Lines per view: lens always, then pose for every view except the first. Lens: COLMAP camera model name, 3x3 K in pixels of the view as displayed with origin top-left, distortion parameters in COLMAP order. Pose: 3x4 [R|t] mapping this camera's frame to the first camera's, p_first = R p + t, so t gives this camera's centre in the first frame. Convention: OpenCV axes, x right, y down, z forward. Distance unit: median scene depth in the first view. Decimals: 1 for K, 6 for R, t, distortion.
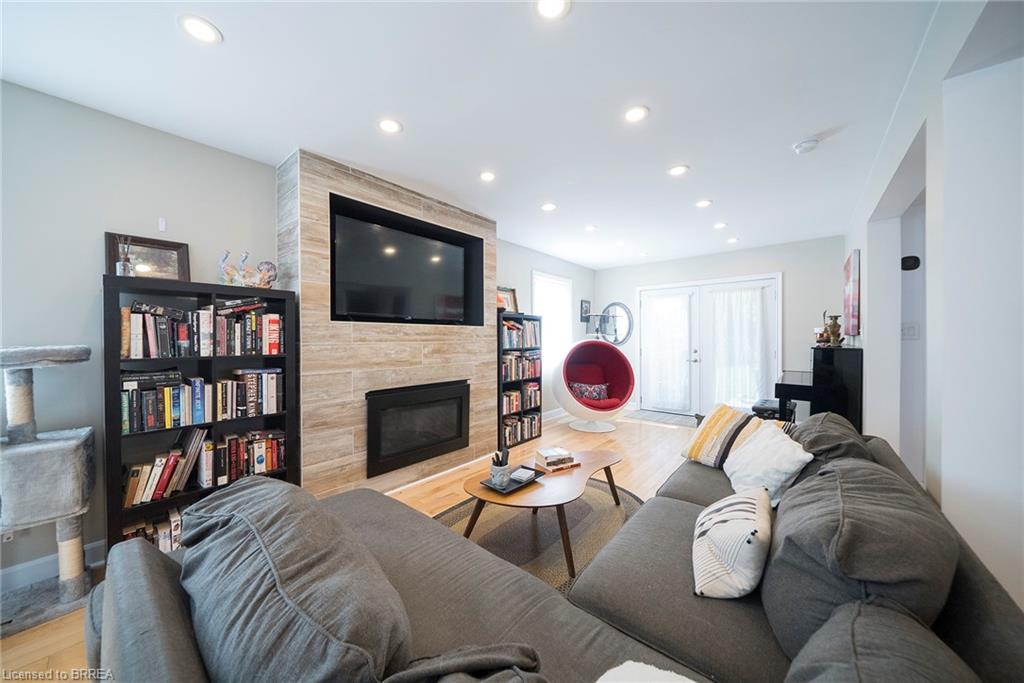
lens RADIAL K [[353.1, 0, 508.0], [0, 353.1, 342.0], [0, 0, 1]] dist [-0.005285, -0.000226]
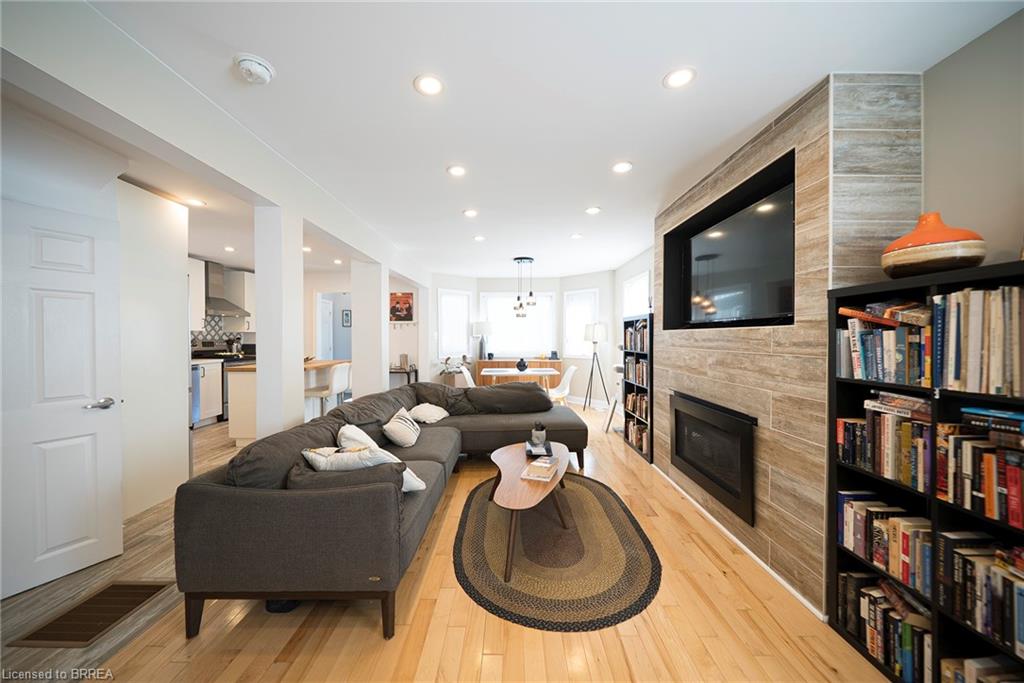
lens RADIAL K [[353.1, 0, 508.2], [0, 353.1, 341.4], [0, 0, 1]] dist [-0.005285, -0.000226]
pose [[-0.769056, 0.012887, -0.639052, 0.772690], [-0.002546, 0.999727, 0.023224, -0.044383], [0.639177, 0.019487, -0.768813, 1.563405]]
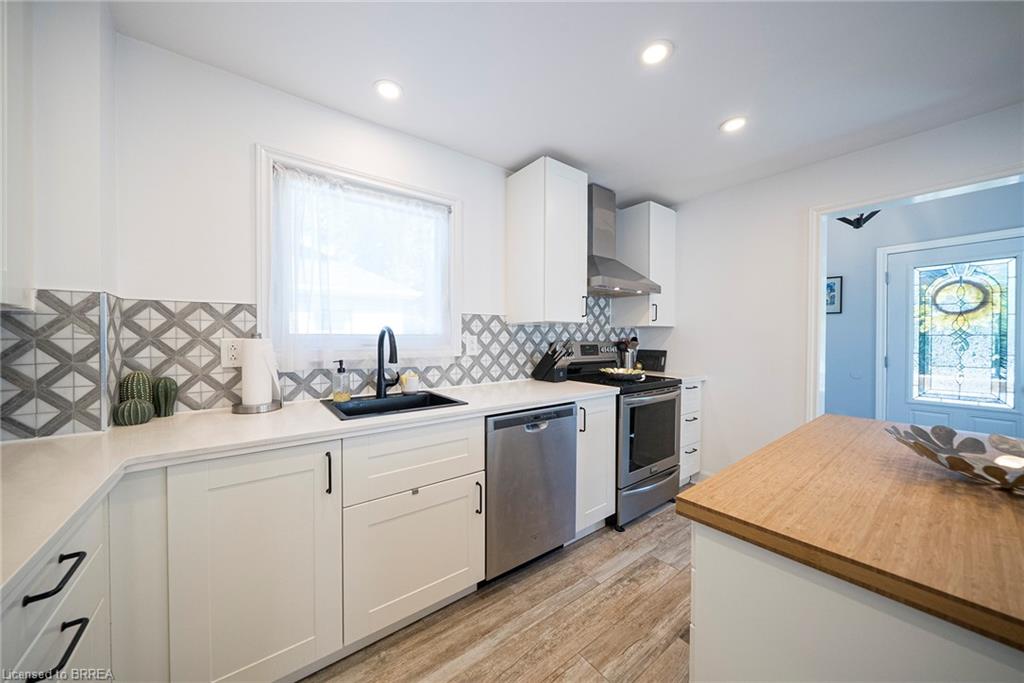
lens RADIAL K [[353.1, 0, 506.7], [0, 353.1, 342.9], [0, 0, 1]] dist [-0.005285, -0.000226]
pose [[-0.975791, 0.000497, 0.218705, 0.822135], [0.005697, 0.999716, 0.023146, -0.022054], [-0.218631, 0.023831, -0.975516, -0.136062]]
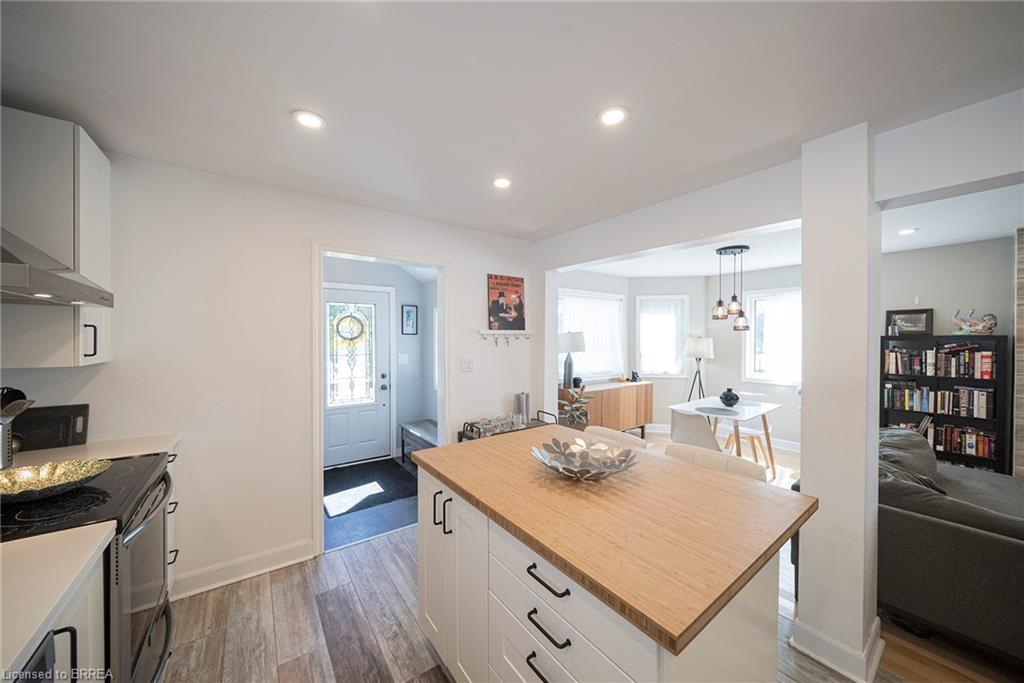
lens RADIAL K [[353.1, 0, 508.4], [0, 353.1, 342.2], [0, 0, 1]] dist [-0.005285, -0.000226]
pose [[-0.229376, 0.013610, -0.973243, 1.022388], [-0.009385, 0.999825, 0.016194, -0.103423], [0.973293, 0.012848, -0.229208, -0.516600]]
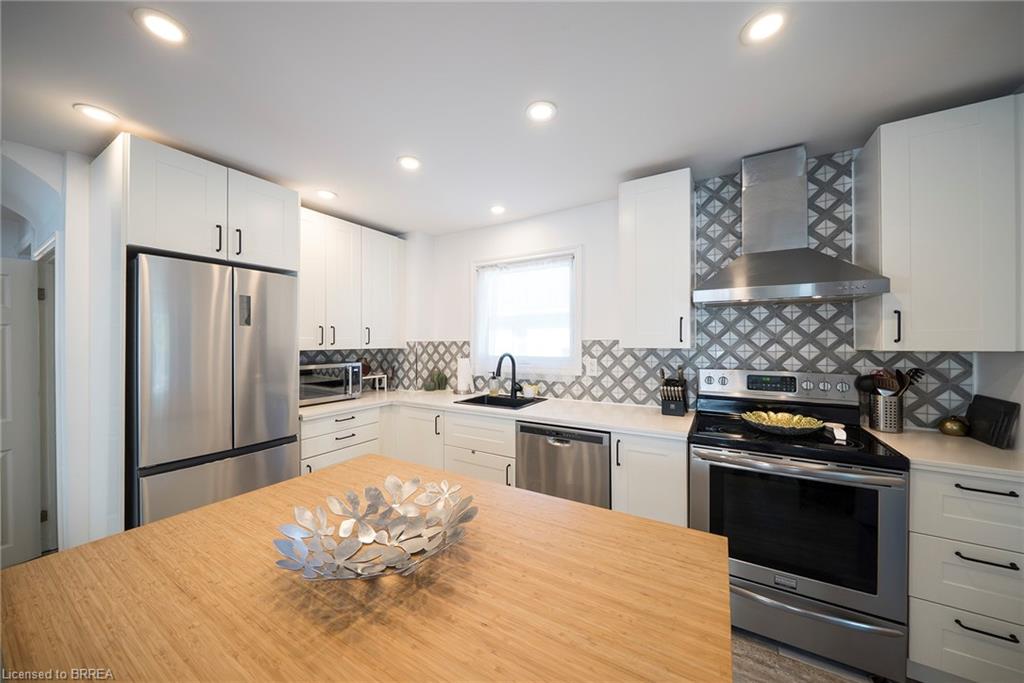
lens RADIAL K [[353.1, 0, 508.7], [0, 353.1, 343.0], [0, 0, 1]] dist [-0.005285, -0.000226]
pose [[-0.159495, 0.001654, 0.987197, 0.116884], [0.013228, 0.999912, 0.000462, -0.070899], [-0.987110, 0.013132, -0.159503, -0.591653]]
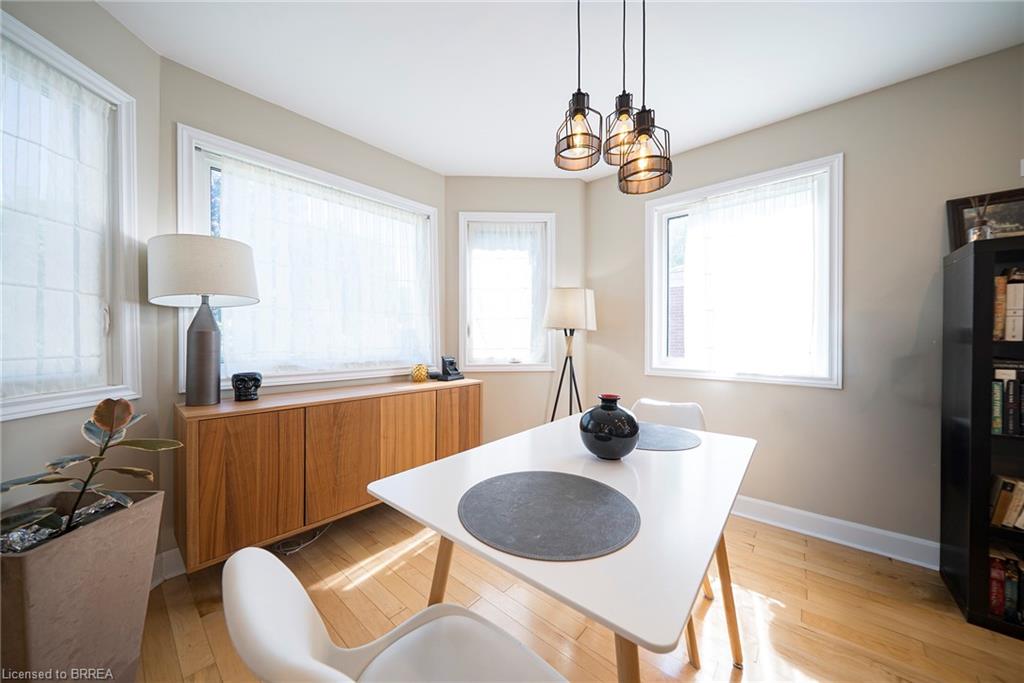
lens RADIAL K [[353.1, 0, 505.8], [0, 353.1, 340.3], [0, 0, 1]] dist [-0.005285, -0.000226]
pose [[-0.019985, 0.007610, -0.999771, -0.172894], [-0.009629, 0.999923, 0.007804, 0.033411], [0.999754, 0.009783, -0.019910, -0.076034]]
